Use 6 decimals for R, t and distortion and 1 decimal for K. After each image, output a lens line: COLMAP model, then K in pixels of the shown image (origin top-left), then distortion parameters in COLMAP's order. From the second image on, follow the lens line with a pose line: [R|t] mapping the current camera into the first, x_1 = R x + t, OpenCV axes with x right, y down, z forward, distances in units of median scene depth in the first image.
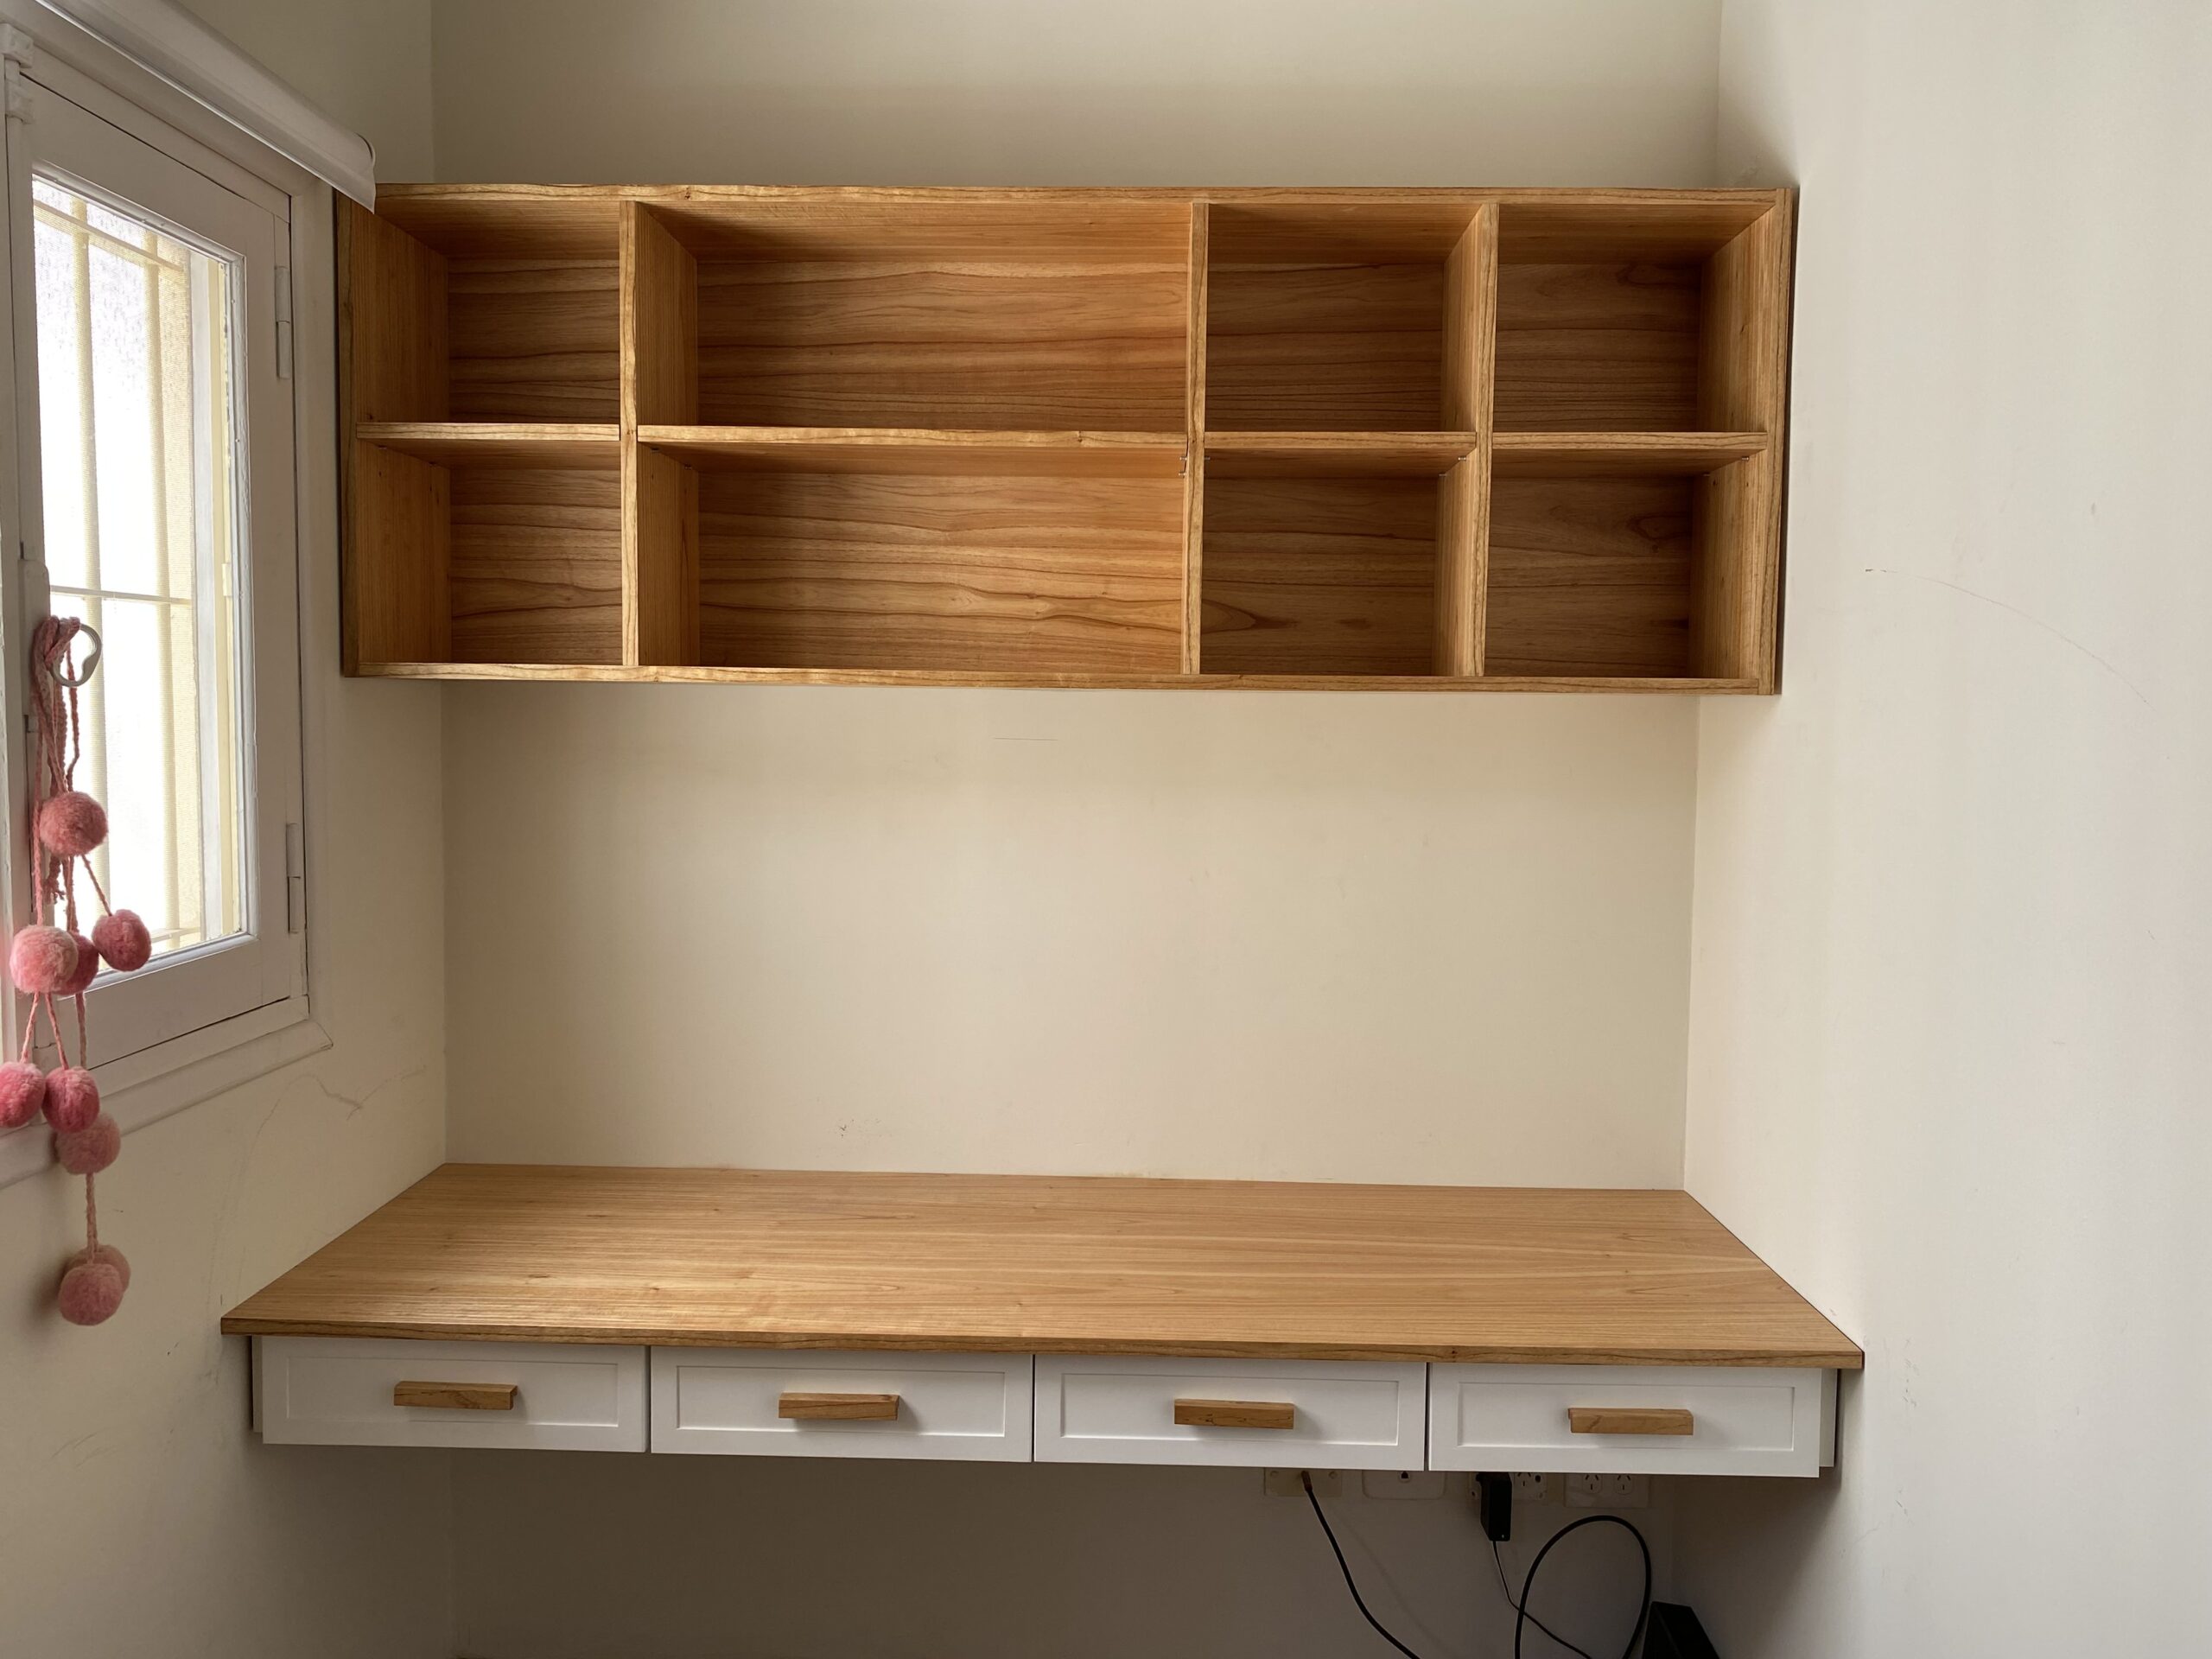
lens RADIAL K [[1686.3, 0, 1110.3], [0, 1686.3, 802.7], [0, 0, 1]] dist [0.021371, -0.028081]
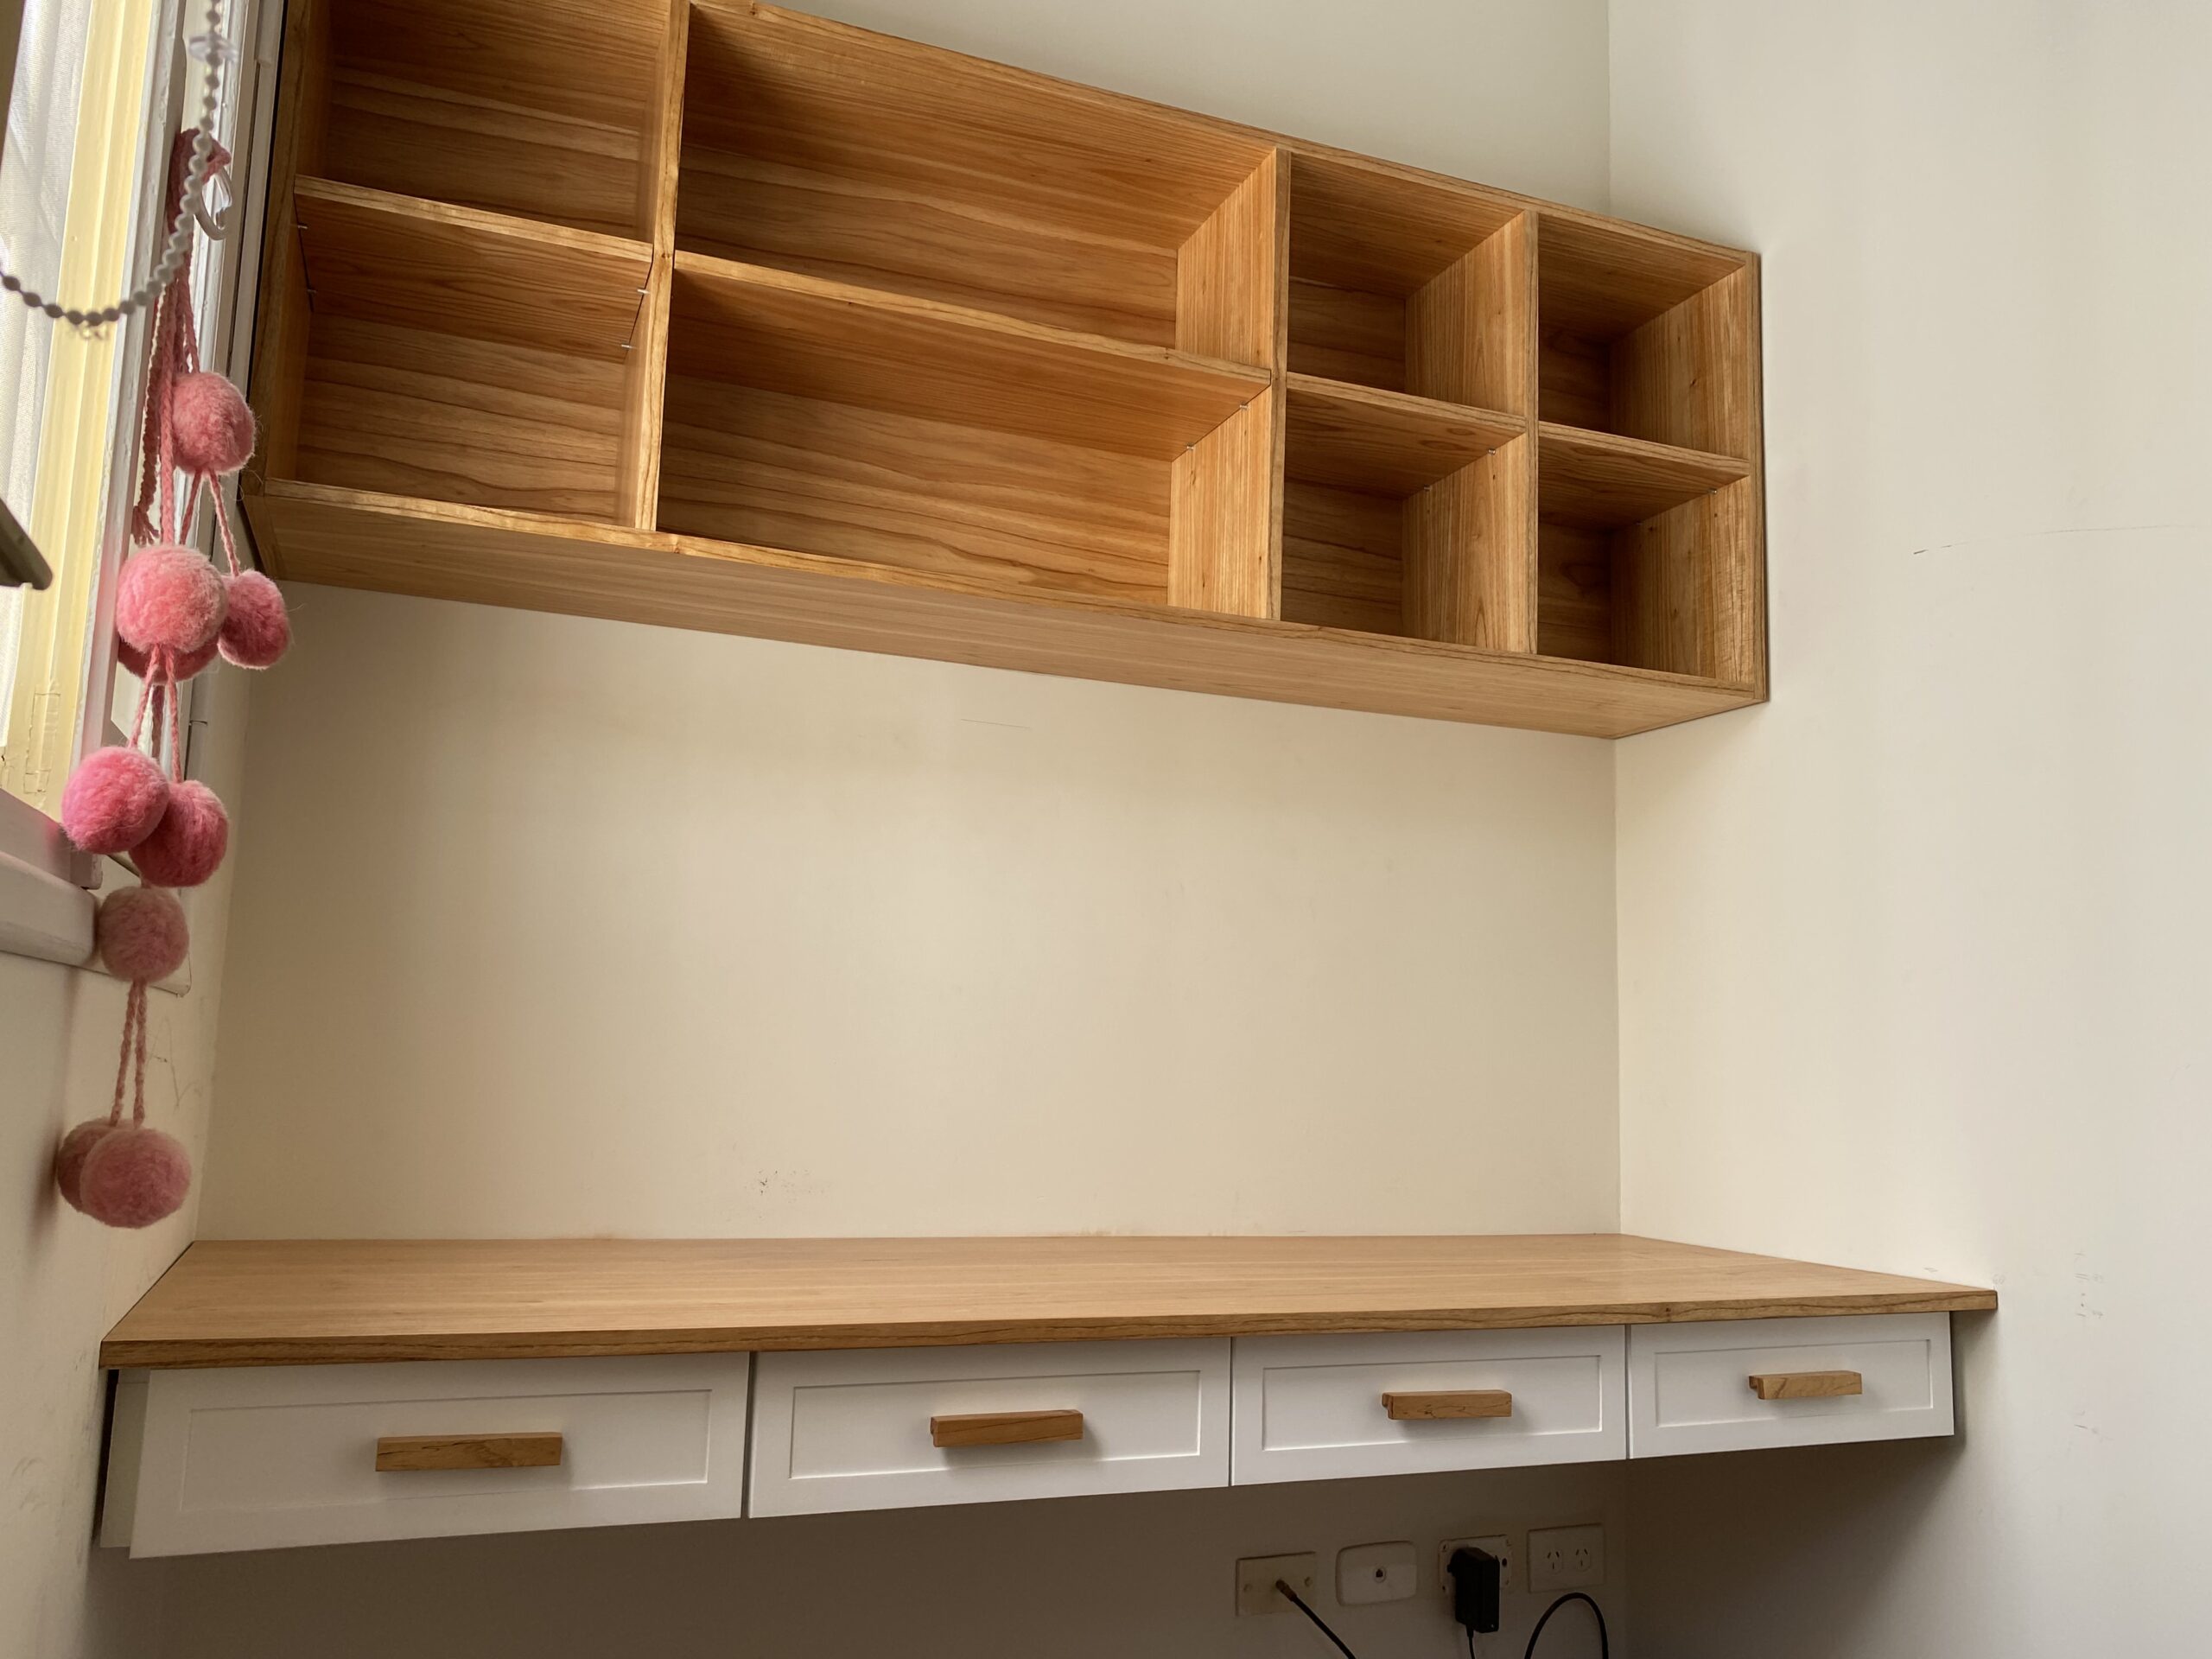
lens RADIAL K [[1686.3, 0, 1084.7], [0, 1686.3, 841.6], [0, 0, 1]] dist [0.021371, -0.028081]
pose [[0.920842, 0.067638, 0.384024, -0.393608], [0.002442, 0.983821, -0.179137, 0.208819], [-0.389928, 0.165894, 0.905779, 0.223600]]
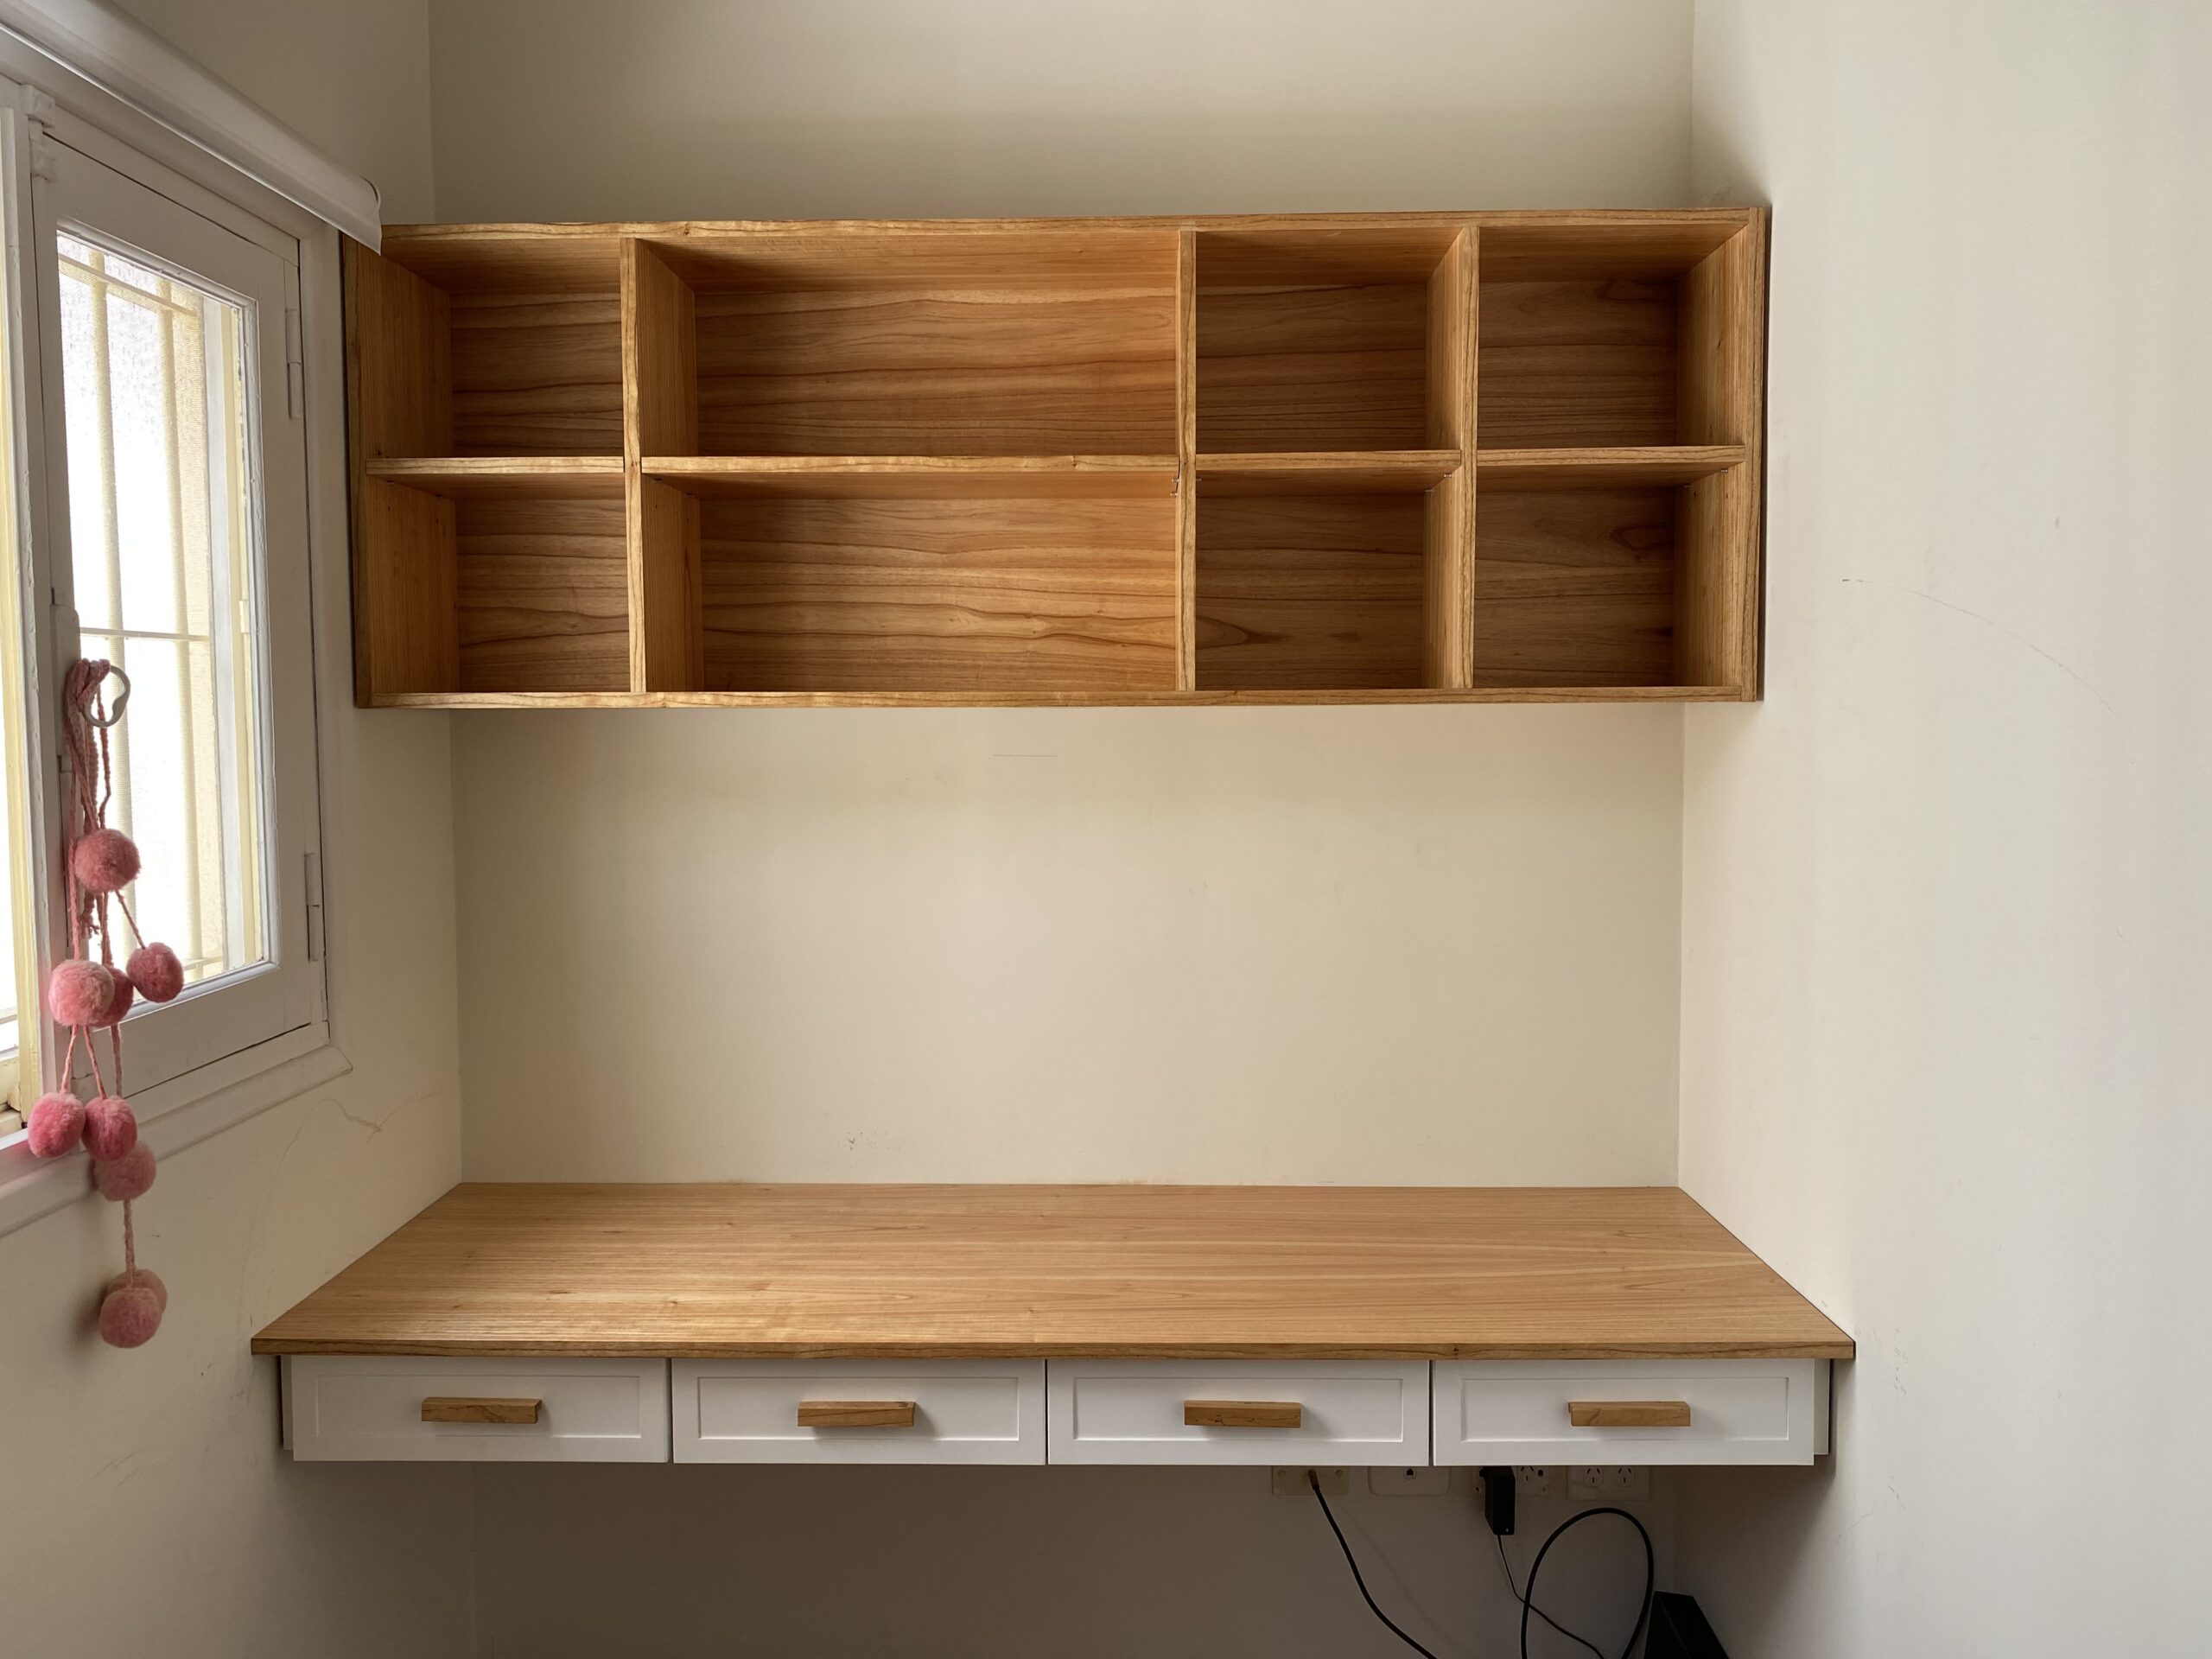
lens RADIAL K [[1686.3, 0, 1104.1], [0, 1686.3, 802.9], [0, 0, 1]] dist [0.021371, -0.028081]
pose [[0.999840, -0.017715, 0.002416, -0.005934], [0.017722, 0.999839, -0.002759, -0.006453], [-0.002366, 0.002802, 0.999993, -0.022260]]
